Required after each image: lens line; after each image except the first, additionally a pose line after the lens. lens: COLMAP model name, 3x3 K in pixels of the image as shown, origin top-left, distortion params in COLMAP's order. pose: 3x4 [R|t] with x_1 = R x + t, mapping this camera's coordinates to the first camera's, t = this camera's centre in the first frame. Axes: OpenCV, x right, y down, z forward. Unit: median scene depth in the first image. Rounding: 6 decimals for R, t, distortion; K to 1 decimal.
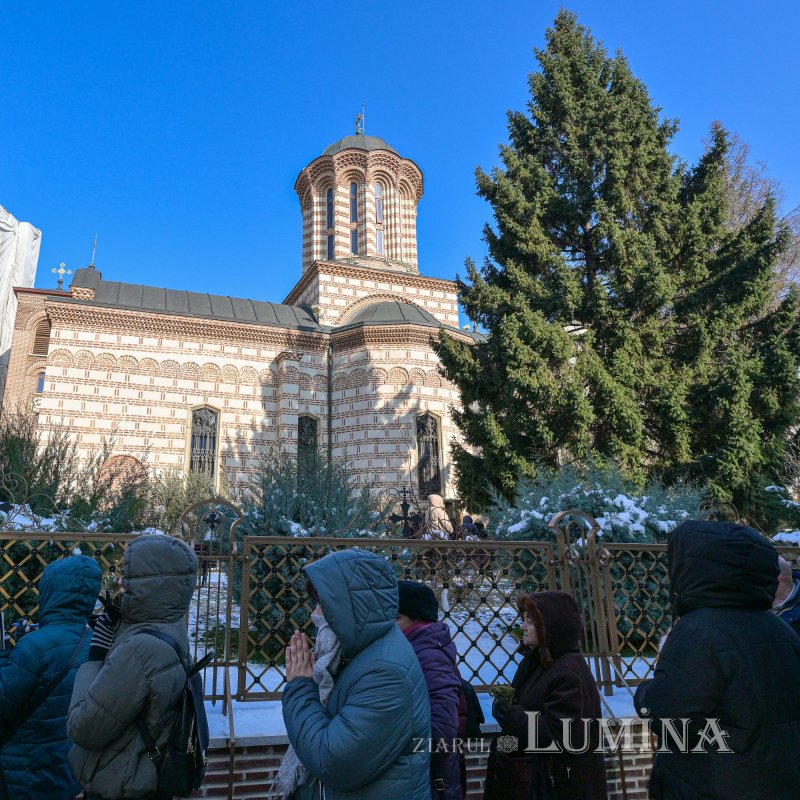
lens RADIAL K [[633.5, 0, 398.9], [0, 633.5, 368.6], [0, 0, 1]] dist [-0.001029, 0.003122]
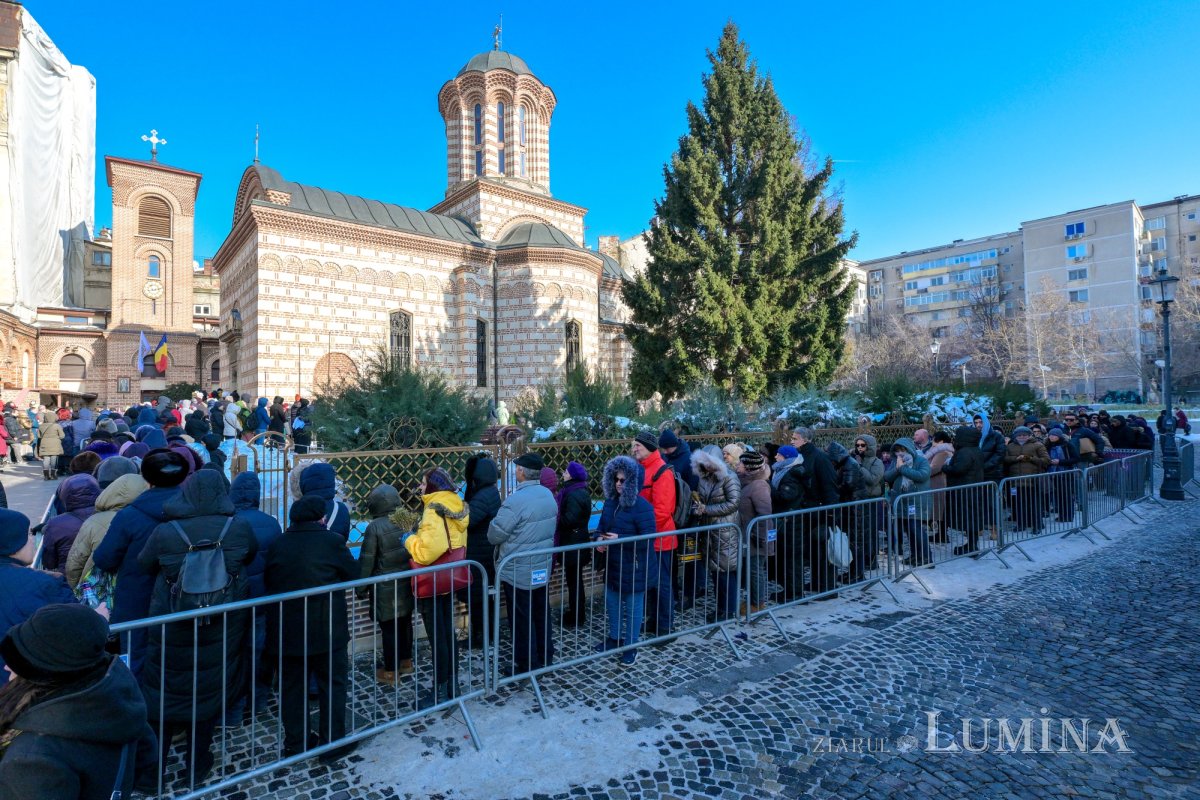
lens RADIAL K [[635.7, 0, 599.4], [0, 635.7, 419.9], [0, 0, 1]] dist [0.003089, 0.001063]
pose [[0.918311, -0.032728, 0.394505, -0.427064], [-0.082257, 0.959048, 0.271036, -0.091896], [-0.387219, -0.281346, 0.878012, -0.218523]]
